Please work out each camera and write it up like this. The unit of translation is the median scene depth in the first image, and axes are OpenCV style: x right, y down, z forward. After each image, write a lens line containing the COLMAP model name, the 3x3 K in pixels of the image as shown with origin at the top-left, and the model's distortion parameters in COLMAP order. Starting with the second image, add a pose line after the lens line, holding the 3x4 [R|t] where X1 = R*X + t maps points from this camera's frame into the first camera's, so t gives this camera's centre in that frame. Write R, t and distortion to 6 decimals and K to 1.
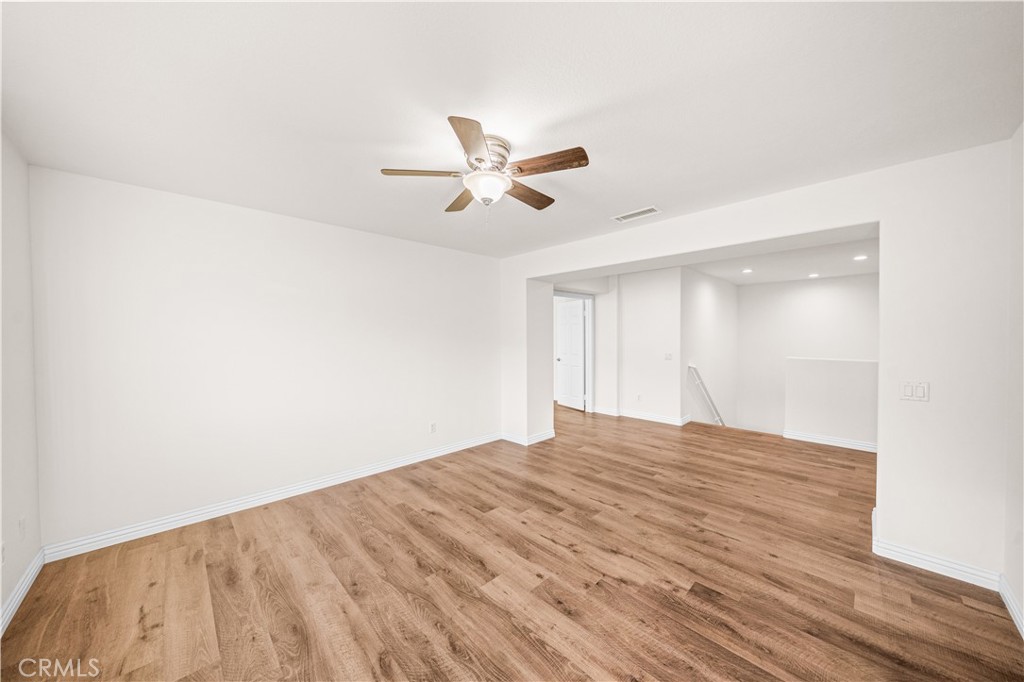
lens RADIAL K [[351.3, 0, 511.6], [0, 351.3, 332.8], [0, 0, 1]] dist [-0.005139, -0.000230]
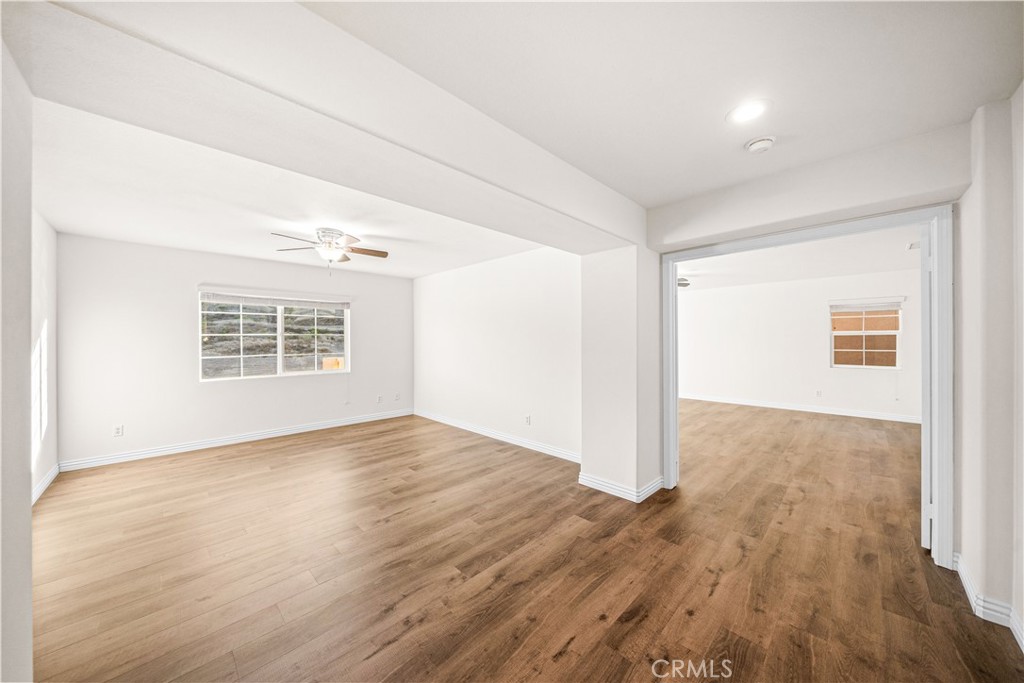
lens RADIAL K [[353.8, 0, 506.1], [0, 353.8, 337.9], [0, 0, 1]] dist [-0.002007, -0.000153]
pose [[-0.000280, -0.001433, -0.999999, 1.265073], [0.013191, 0.999912, -0.001436, 0.025612], [0.999913, -0.013192, -0.000261, 1.370560]]
